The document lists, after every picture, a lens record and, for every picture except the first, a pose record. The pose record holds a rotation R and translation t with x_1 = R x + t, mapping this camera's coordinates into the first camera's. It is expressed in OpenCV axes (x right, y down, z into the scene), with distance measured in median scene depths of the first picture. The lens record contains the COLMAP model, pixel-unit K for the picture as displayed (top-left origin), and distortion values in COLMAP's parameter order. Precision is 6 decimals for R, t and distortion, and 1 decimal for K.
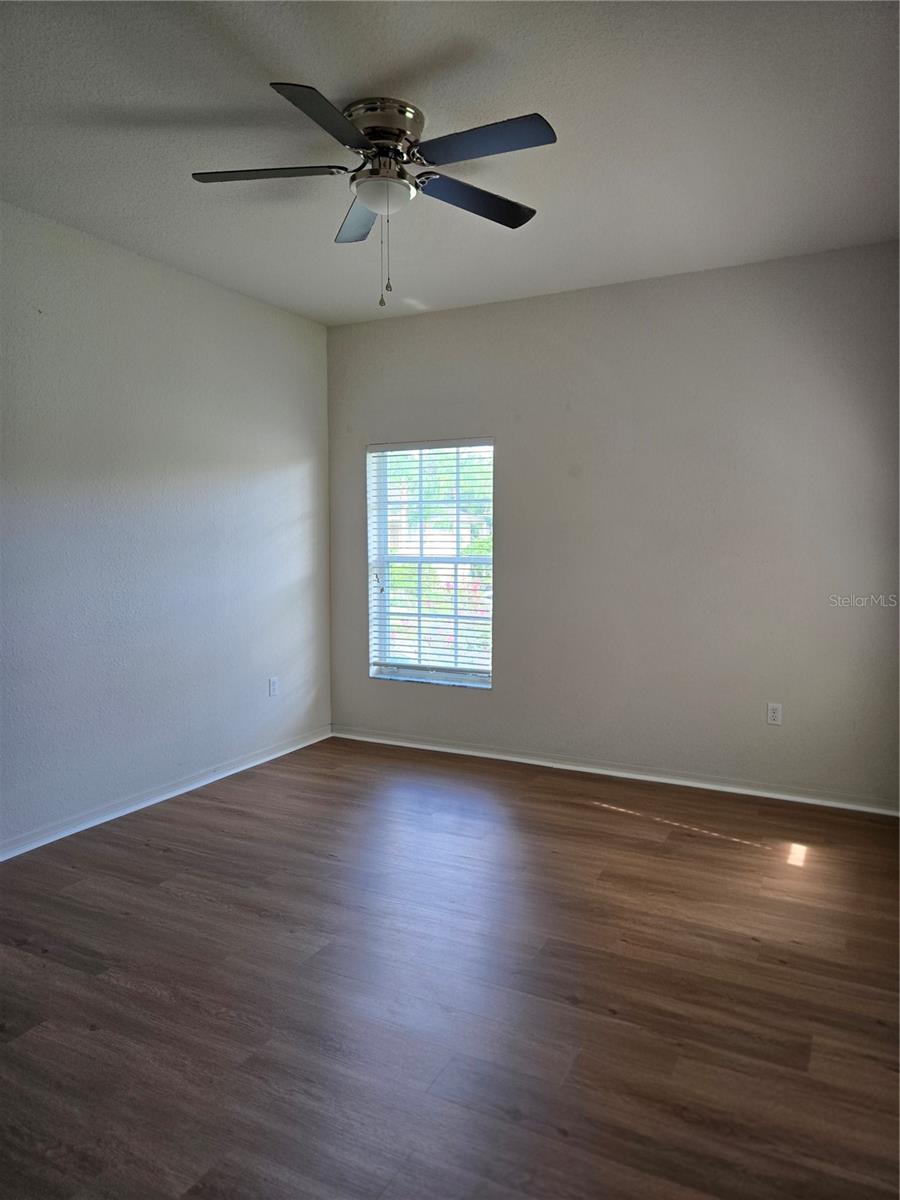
lens RADIAL K [[797.1, 0, 450.1], [0, 797.1, 600.2], [0, 0, 1]] dist [-0.011252, -0.001803]
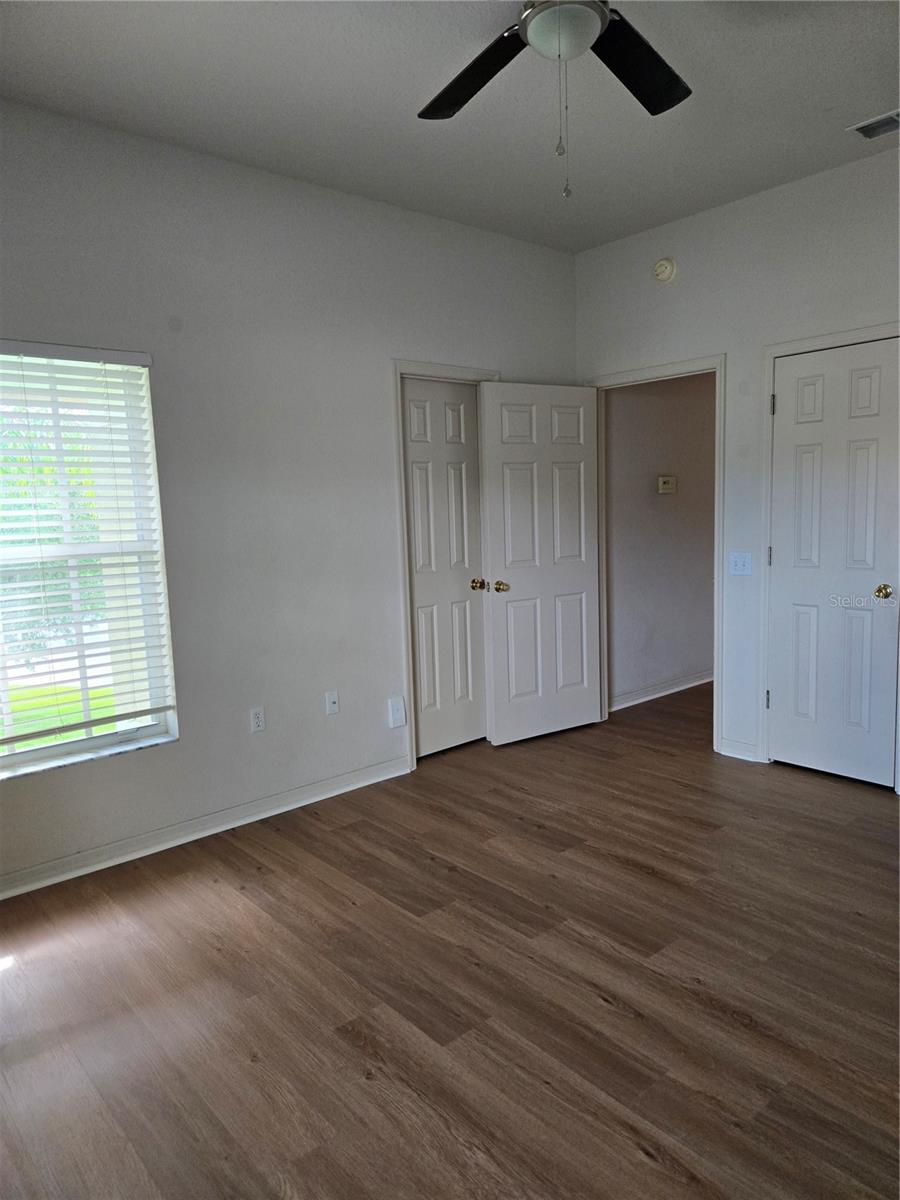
lens RADIAL K [[797.1, 0, 449.9], [0, 797.1, 600.2], [0, 0, 1]] dist [-0.011252, -0.001803]
pose [[-0.925381, -0.012866, 0.378820, -0.297067], [0.066737, 0.978280, 0.196251, -0.153642], [-0.373117, 0.206889, -0.904423, 1.946834]]
